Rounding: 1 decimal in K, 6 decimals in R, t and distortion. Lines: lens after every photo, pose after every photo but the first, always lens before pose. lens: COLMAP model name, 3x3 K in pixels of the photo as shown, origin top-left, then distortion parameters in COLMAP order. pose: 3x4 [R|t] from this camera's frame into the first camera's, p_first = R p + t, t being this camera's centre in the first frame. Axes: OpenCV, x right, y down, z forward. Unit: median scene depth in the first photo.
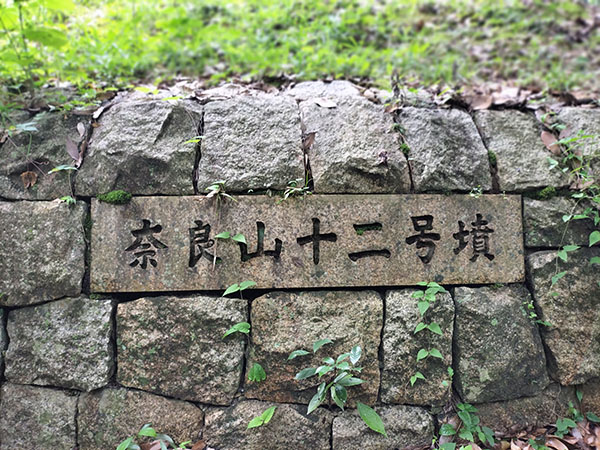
lens RADIAL K [[442.7, 0, 298.7], [0, 442.7, 223.6], [0, 0, 1]] dist [0.007706, -0.002611]
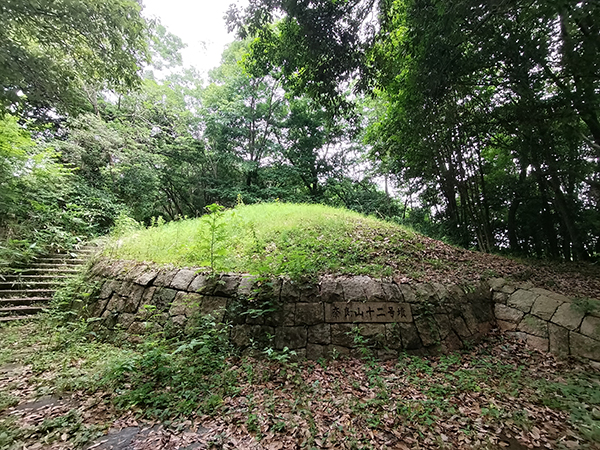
lens RADIAL K [[282.1, 0, 302.5], [0, 282.1, 224.2], [0, 0, 1]] dist [-0.002337, -0.000098]
pose [[0.995394, 0.038545, 0.087775, -0.983724], [-0.002815, 0.926965, -0.375137, 0.302655], [-0.095824, 0.373162, 0.922804, -2.084770]]
